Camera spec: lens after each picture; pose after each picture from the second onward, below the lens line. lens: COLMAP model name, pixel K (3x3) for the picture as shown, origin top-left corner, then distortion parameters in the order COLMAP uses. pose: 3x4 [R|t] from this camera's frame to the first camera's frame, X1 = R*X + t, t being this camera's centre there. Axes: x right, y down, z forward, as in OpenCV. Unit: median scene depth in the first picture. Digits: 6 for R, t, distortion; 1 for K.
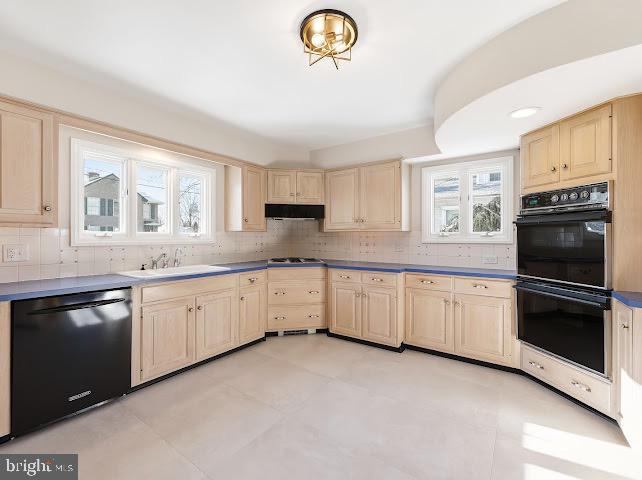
lens RADIAL K [[293.4, 0, 324.3], [0, 293.4, 236.1], [0, 0, 1]] dist [-0.001304, -0.001746]
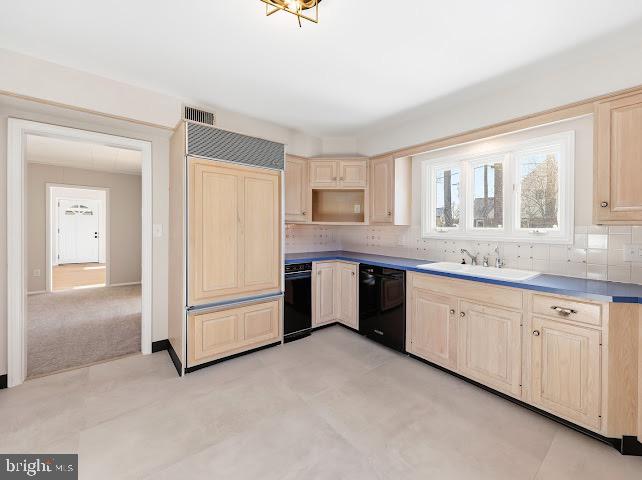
lens RADIAL K [[264.4, 0, 327.4], [0, 264.4, 232.2], [0, 0, 1]] dist [-0.002139, -0.000062]
pose [[-0.285914, 0.002094, -0.958253, 0.772033], [-0.019720, 0.999773, 0.008068, 0.007693], [0.958052, 0.021204, -0.285807, 1.471338]]
